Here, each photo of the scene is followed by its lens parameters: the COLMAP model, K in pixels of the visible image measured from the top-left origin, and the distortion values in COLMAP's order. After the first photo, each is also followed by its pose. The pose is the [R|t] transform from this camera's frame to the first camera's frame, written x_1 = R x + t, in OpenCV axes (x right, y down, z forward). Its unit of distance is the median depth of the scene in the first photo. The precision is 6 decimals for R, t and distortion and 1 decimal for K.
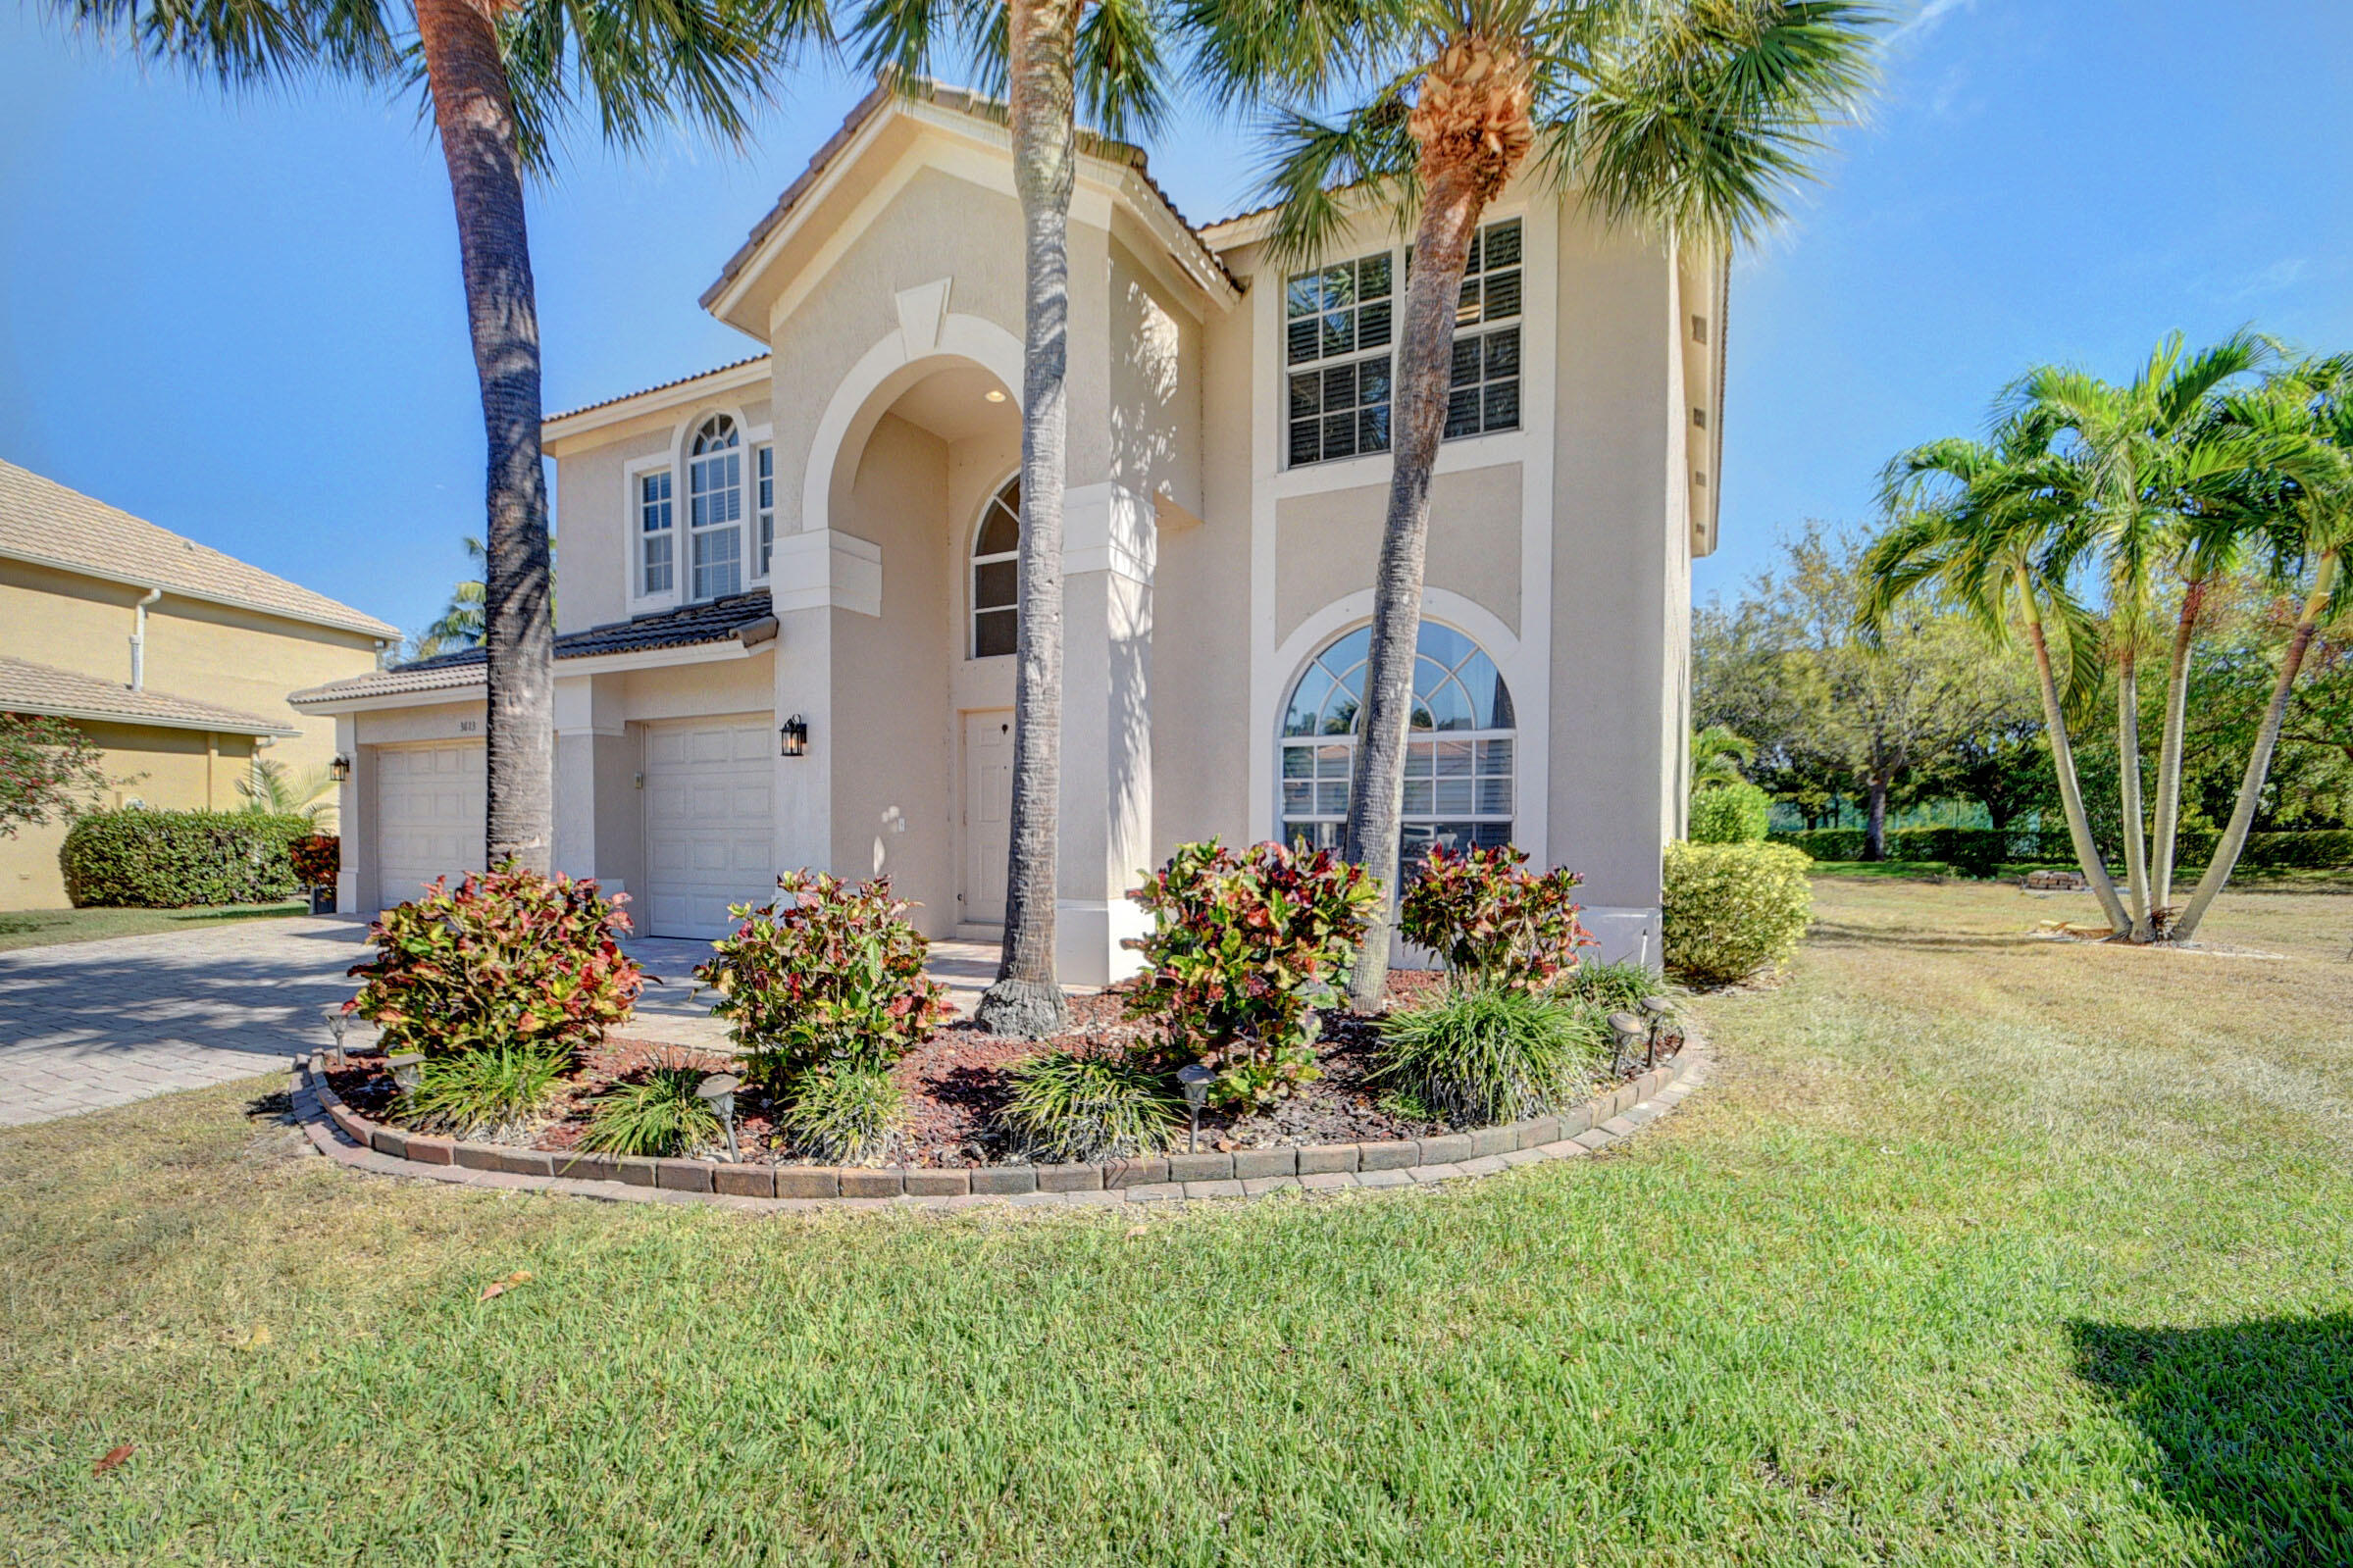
lens RADIAL K [[1042.0, 0, 1161.1], [0, 1042.0, 843.1], [0, 0, 1]] dist [0.012355, -0.014217]
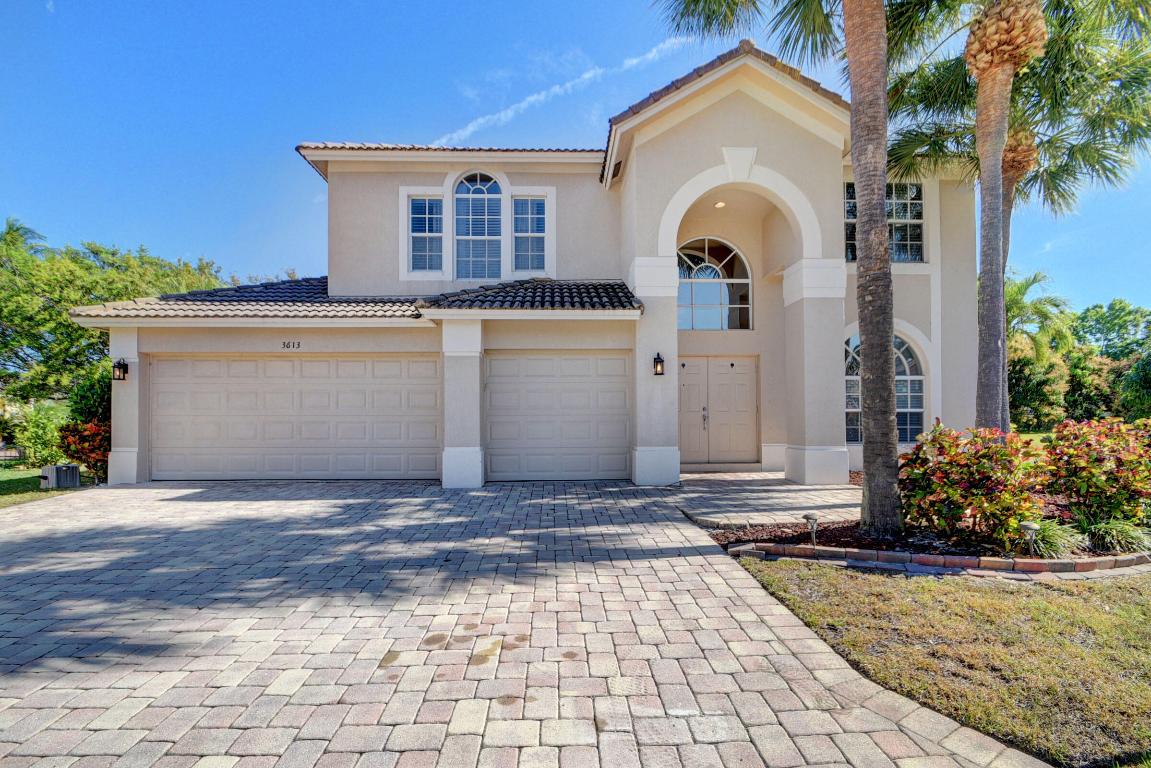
lens RADIAL K [[509.8, 0, 567.9], [0, 509.8, 412.9], [0, 0, 1]] dist [0.012355, -0.014217]
pose [[0.868678, 0.002362, 0.495372, -0.819059], [0.014352, 0.999449, -0.029932, 0.009236], [-0.495169, 0.033111, 0.868165, 0.252180]]
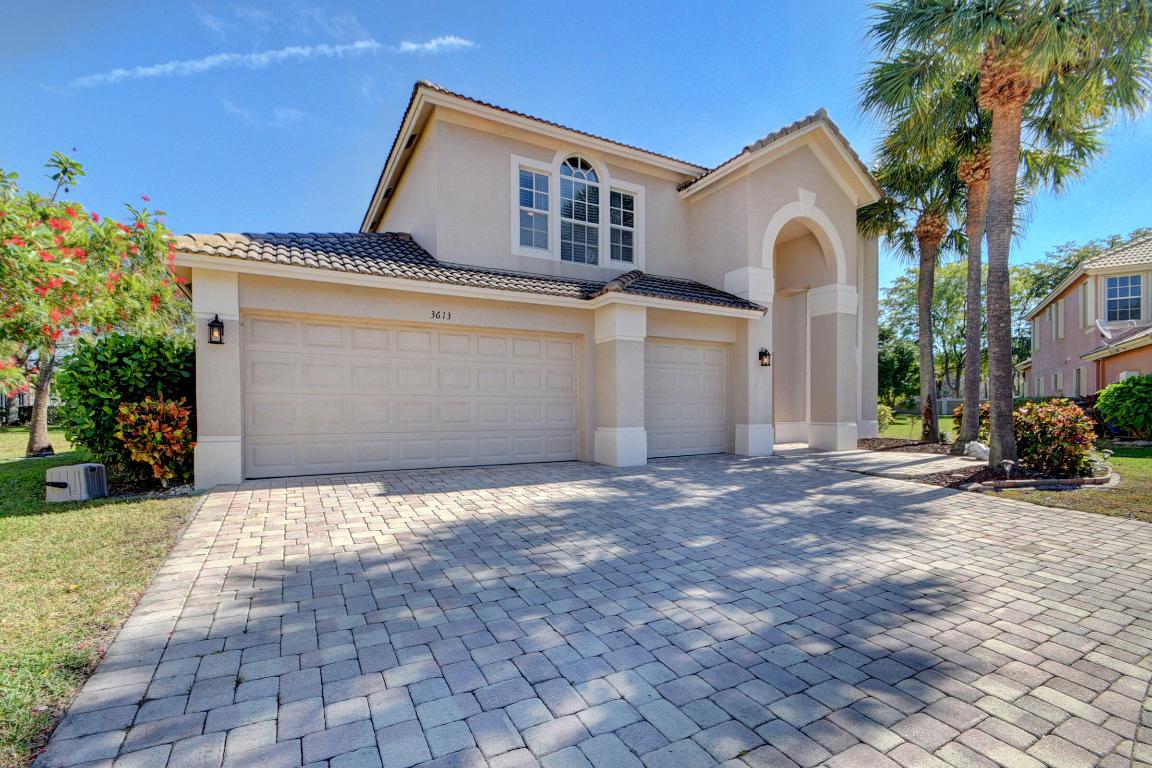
lens RADIAL K [[510.2, 0, 568.4], [0, 510.2, 413.0], [0, 0, 1]] dist [0.012355, -0.014217]
pose [[0.547312, -0.013153, 0.836825, -1.320557], [0.018043, 0.999830, 0.003914, 0.008057], [-0.836734, 0.012957, 0.547456, 0.646287]]
